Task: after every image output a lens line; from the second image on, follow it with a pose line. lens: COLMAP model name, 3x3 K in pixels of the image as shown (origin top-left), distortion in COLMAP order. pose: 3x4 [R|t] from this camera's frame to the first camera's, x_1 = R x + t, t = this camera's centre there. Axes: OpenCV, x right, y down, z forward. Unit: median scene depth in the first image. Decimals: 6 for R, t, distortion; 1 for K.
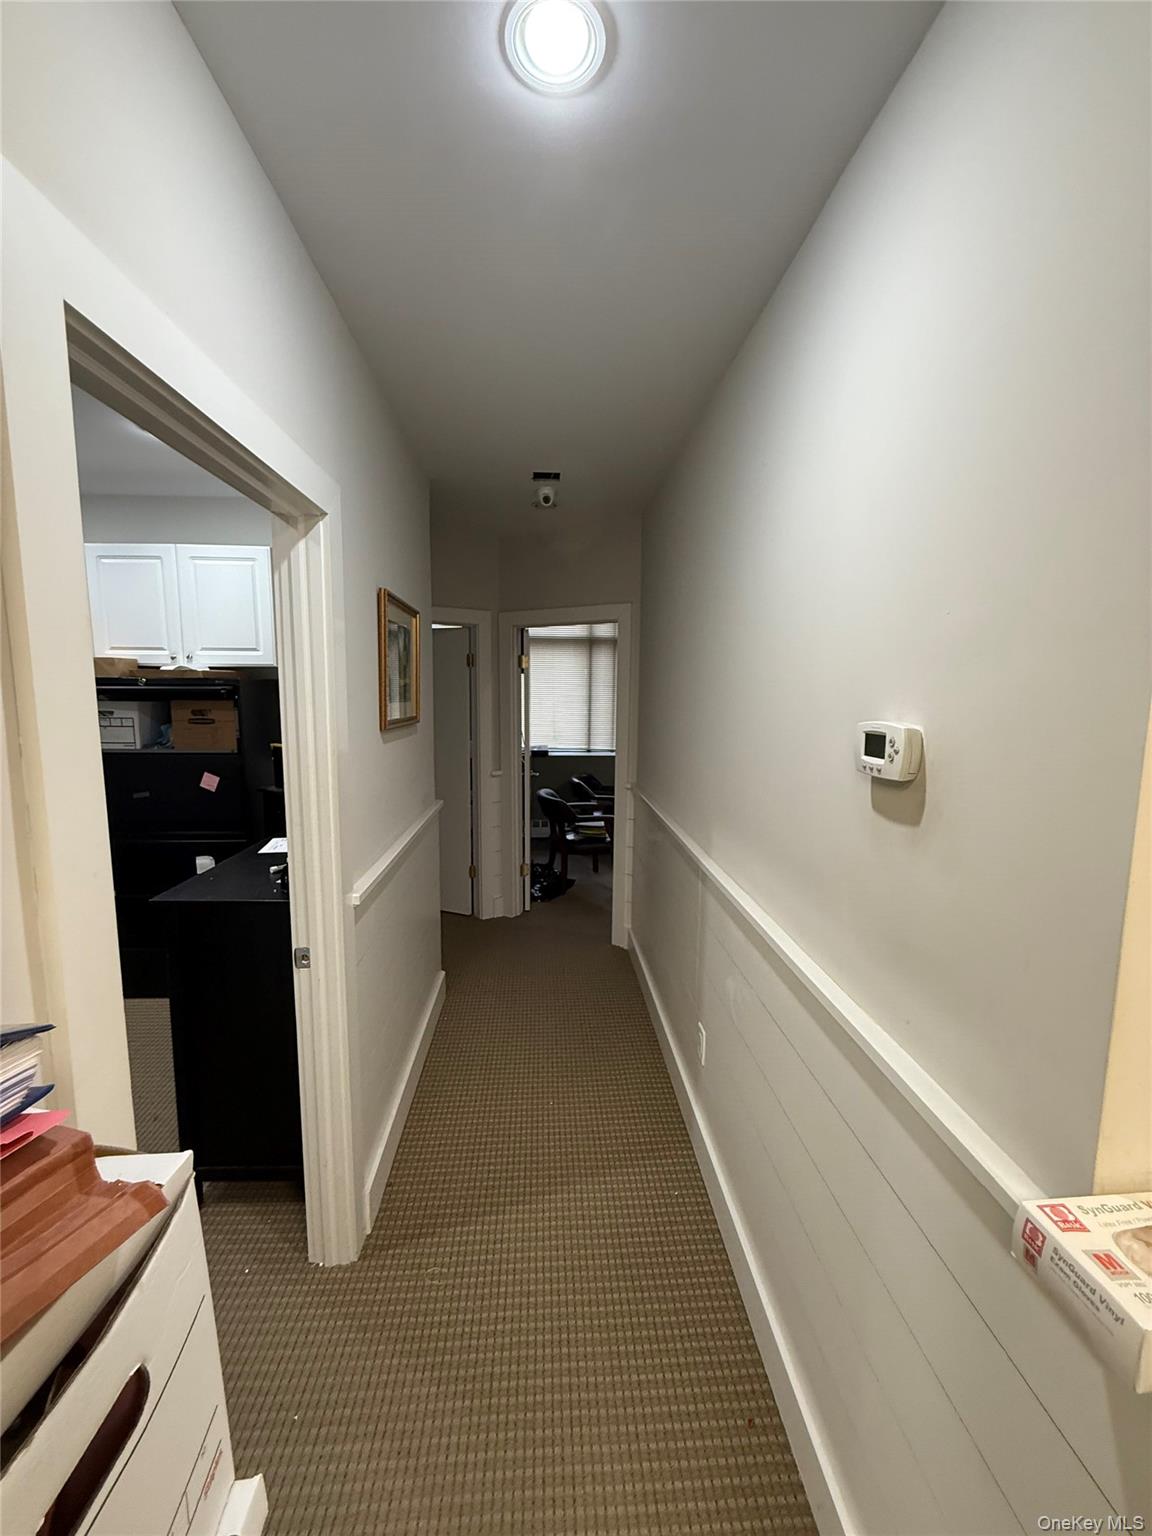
lens RADIAL K [[609.6, 0, 579.8], [0, 609.6, 768.7], [0, 0, 1]] dist [-0.000915, -0.000059]
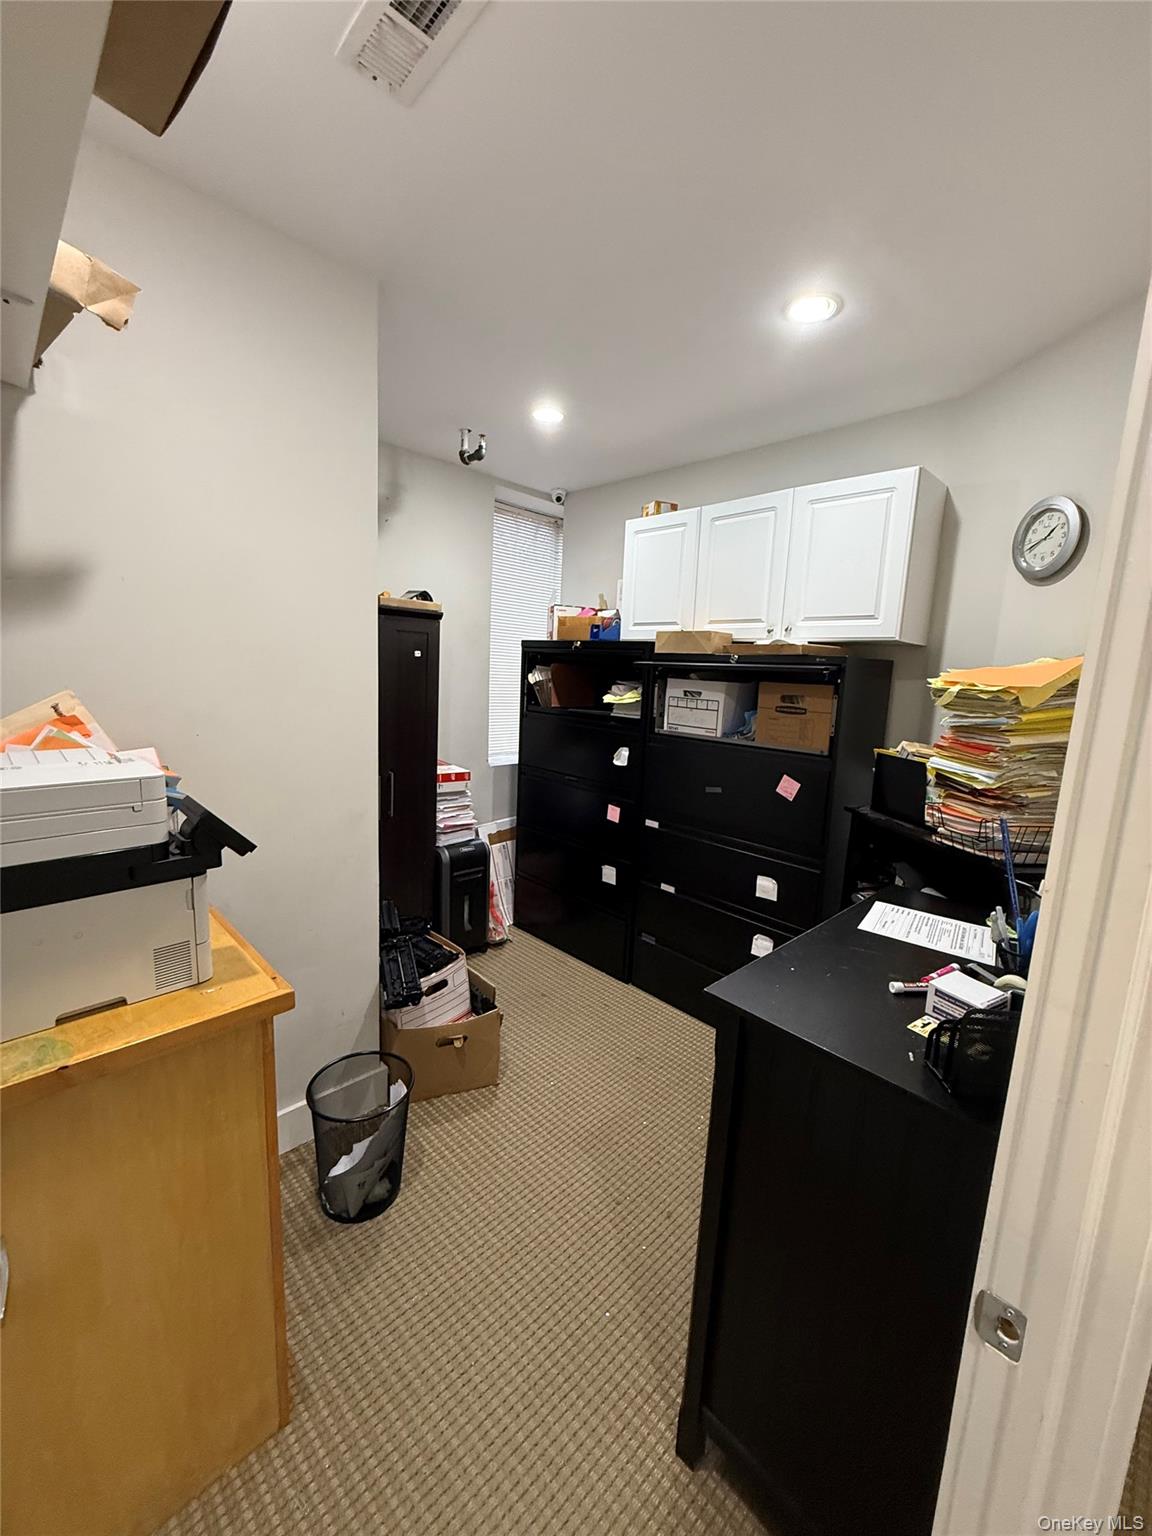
lens RADIAL K [[609.6, 0, 574.9], [0, 609.6, 769.8], [0, 0, 1]] dist [-0.000915, -0.000059]
pose [[0.658431, 0.142857, -0.738959, -0.211714], [-0.130727, 0.988605, 0.074637, -0.024024], [0.741201, 0.047459, 0.669603, 0.270559]]
